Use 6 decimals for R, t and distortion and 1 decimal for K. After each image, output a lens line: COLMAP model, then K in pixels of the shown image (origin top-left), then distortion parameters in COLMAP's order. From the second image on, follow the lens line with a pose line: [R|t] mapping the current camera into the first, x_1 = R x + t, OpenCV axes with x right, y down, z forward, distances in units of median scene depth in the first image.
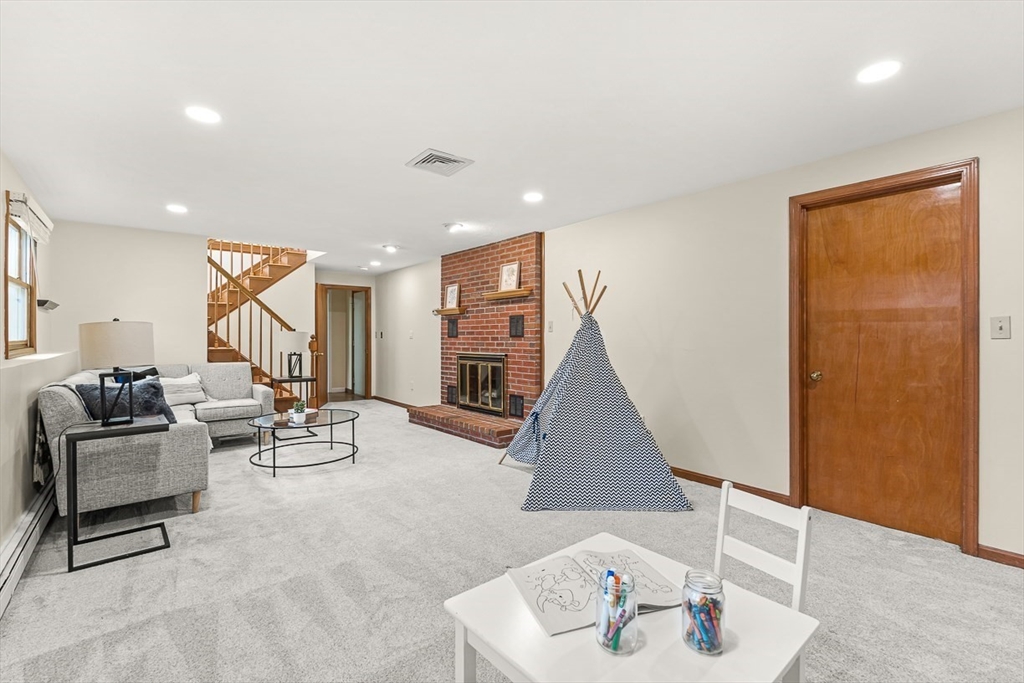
lens RADIAL K [[457.7, 0, 512.0], [0, 457.7, 341.5], [0, 0, 1]] dist [-0.000051, -0.000074]
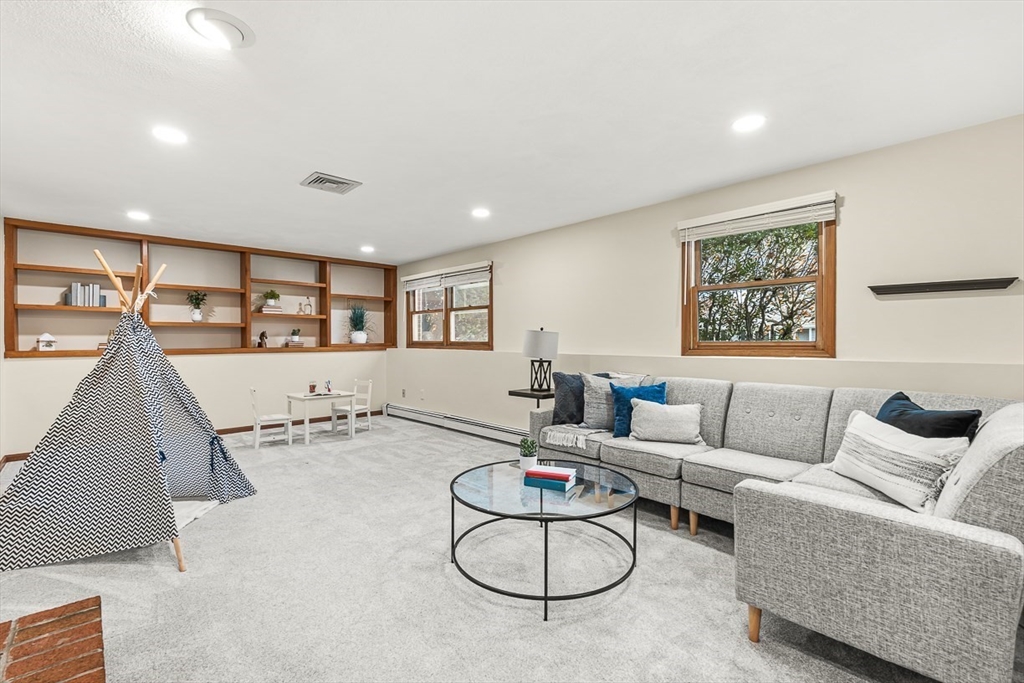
lens RADIAL K [[472.8, 0, 512.0], [0, 472.8, 341.5], [0, 0, 1]] dist [-0.000569, -0.000370]
pose [[-0.997932, 0.001813, -0.064254, -0.520296], [0.000960, 0.999911, 0.013301, -0.019384], [0.064272, 0.013212, -0.997845, 2.181779]]
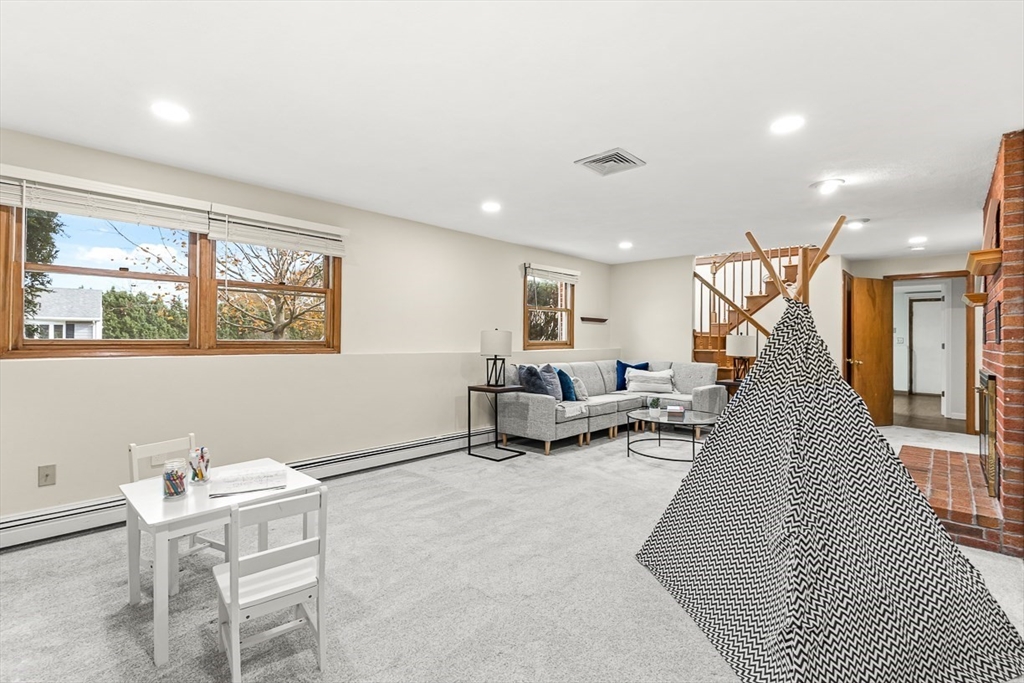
lens RADIAL K [[462.8, 0, 513.6], [0, 462.8, 337.6], [0, 0, 1]] dist [0.004248, 0.000145]
pose [[0.133438, -0.002382, -0.991054, 0.792172], [-0.015629, 0.999868, -0.004508, -0.007010], [0.990934, 0.016091, 0.133383, 0.662786]]
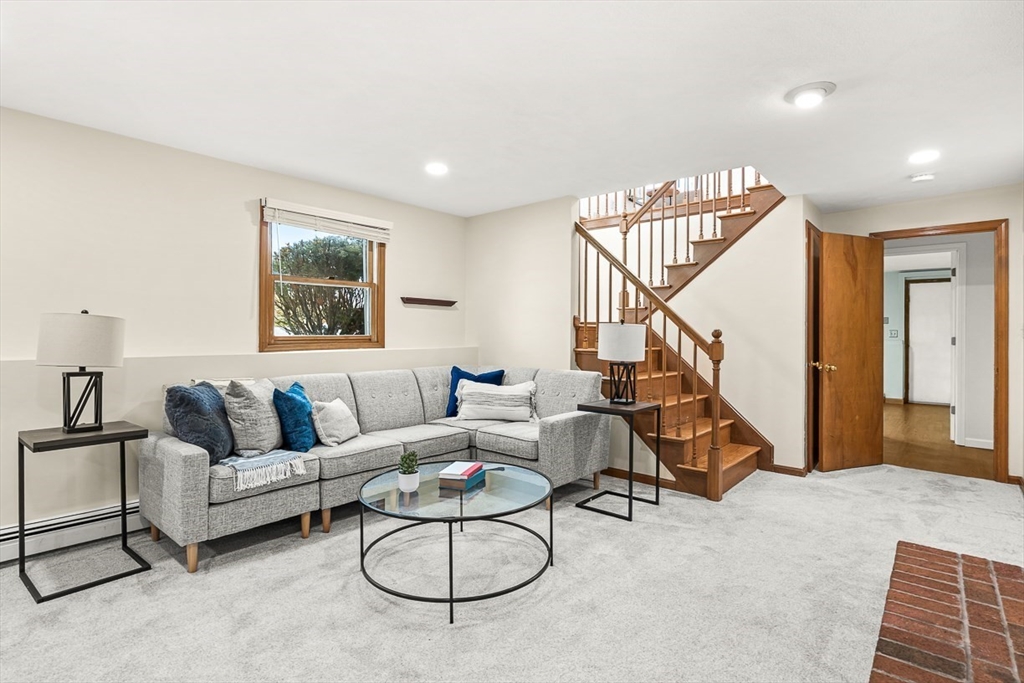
lens RADIAL K [[501.8, 0, 513.0], [0, 501.8, 337.8], [0, 0, 1]] dist [-0.000681, 0.000423]
pose [[0.179091, 0.007327, -0.983805, 0.184099], [-0.012092, 0.999913, 0.005246, -0.010463], [0.983758, 0.010957, 0.179164, 1.322722]]
